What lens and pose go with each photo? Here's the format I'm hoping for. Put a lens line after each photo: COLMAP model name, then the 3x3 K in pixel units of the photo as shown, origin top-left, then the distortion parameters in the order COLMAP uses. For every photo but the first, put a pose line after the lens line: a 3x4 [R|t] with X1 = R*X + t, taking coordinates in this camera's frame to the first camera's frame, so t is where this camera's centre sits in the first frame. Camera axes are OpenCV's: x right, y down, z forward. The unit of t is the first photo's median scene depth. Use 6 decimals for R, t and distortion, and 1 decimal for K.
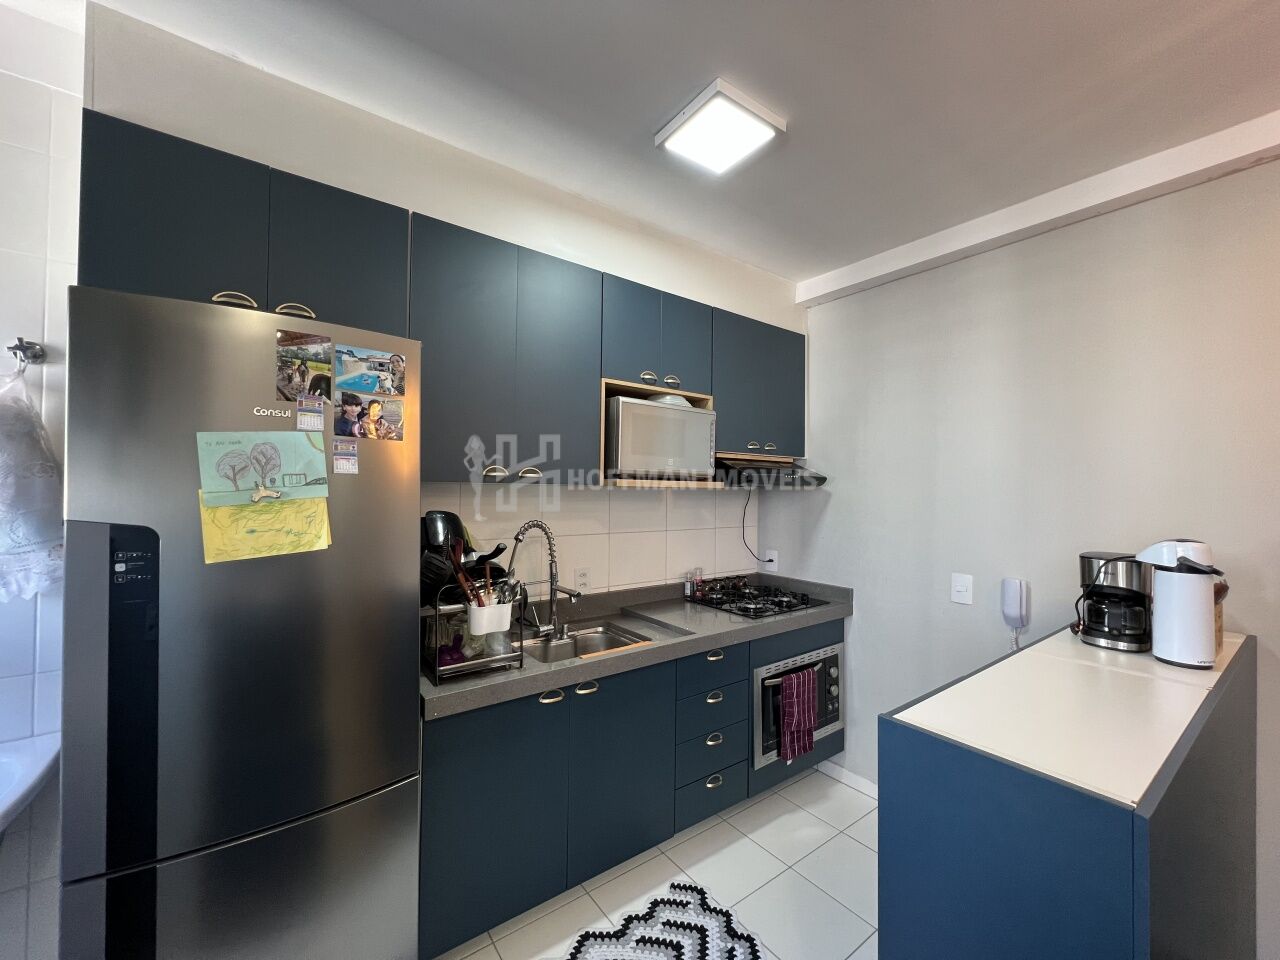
lens RADIAL K [[510.9, 0, 639.3], [0, 510.9, 481.7], [0, 0, 1]] dist [-0.003648, 0.000234]
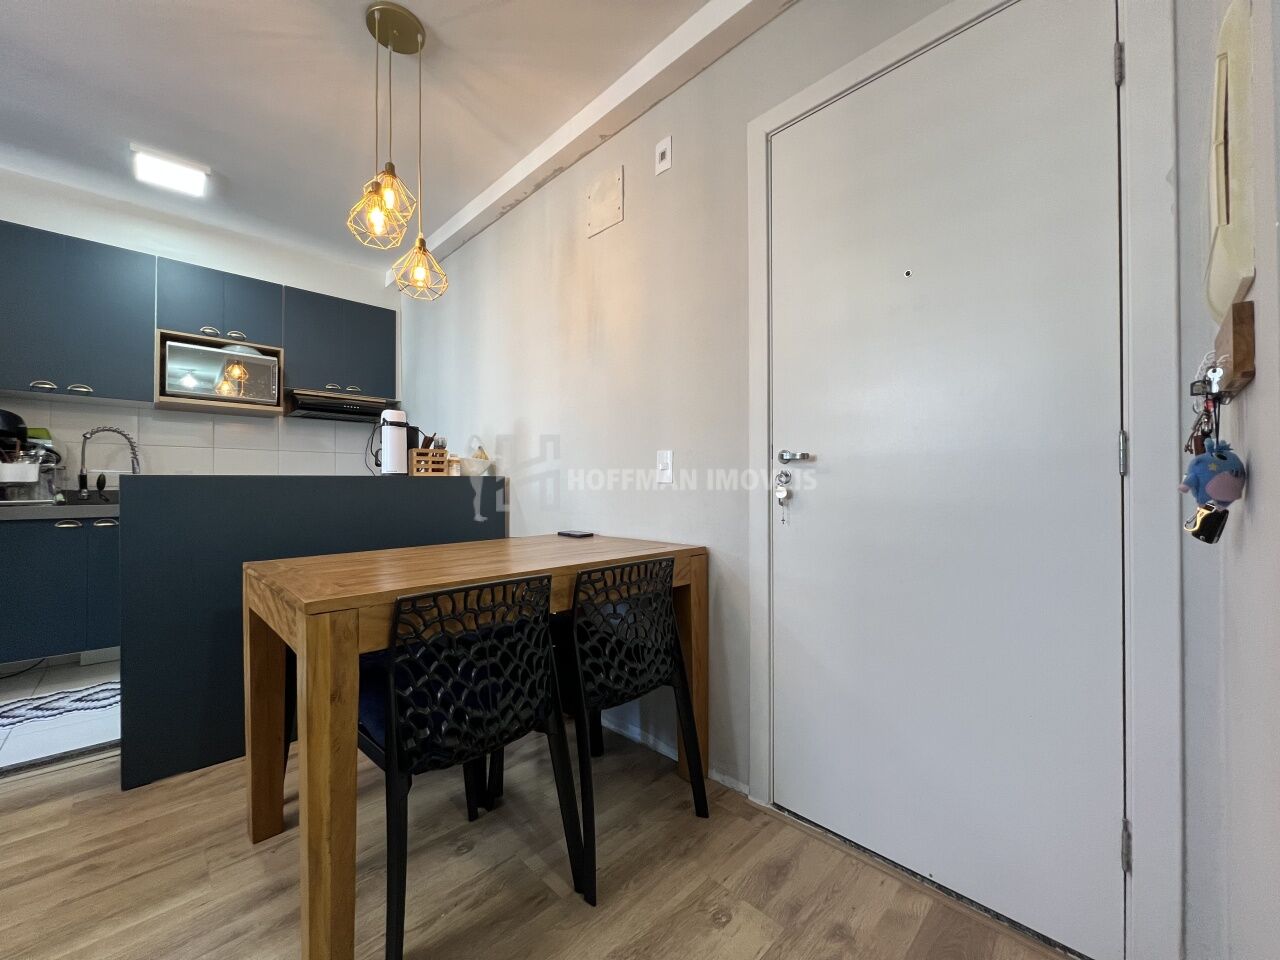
lens RADIAL K [[510.9, 0, 642.0], [0, 510.9, 485.2], [0, 0, 1]] dist [-0.003648, 0.000234]
pose [[0.990620, -0.013978, 0.135930, 1.298729], [0.012330, 0.999840, 0.012960, 0.287343], [-0.136089, -0.011163, 0.990634, -0.756155]]
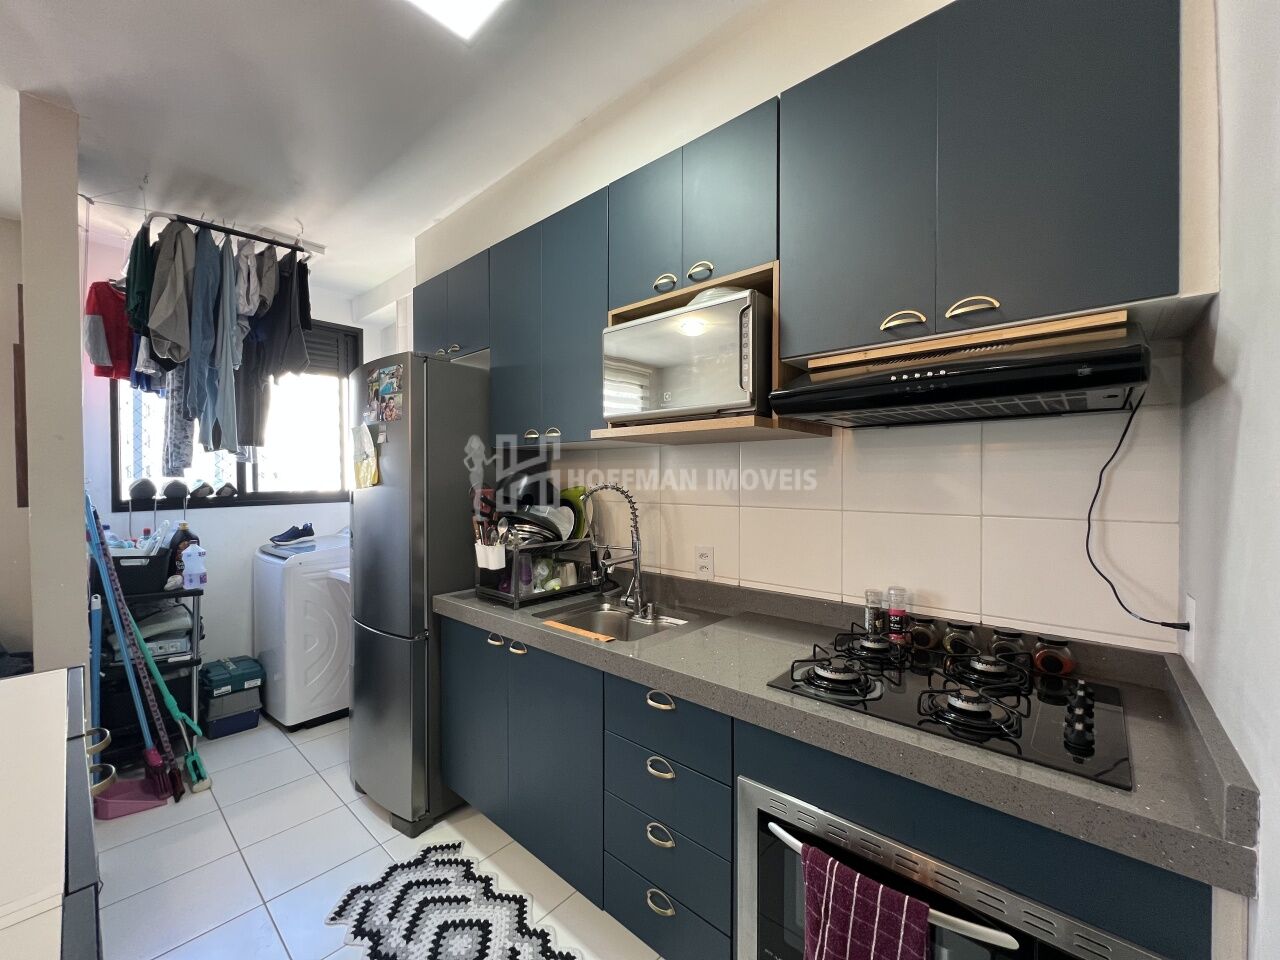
lens RADIAL K [[510.9, 0, 644.4], [0, 510.9, 485.0], [0, 0, 1]] dist [-0.003648, 0.000234]
pose [[0.216034, -0.000089, -0.976386, 0.893676], [0.021336, 0.999762, 0.004630, 0.093456], [0.976153, -0.021832, 0.215984, 1.027905]]
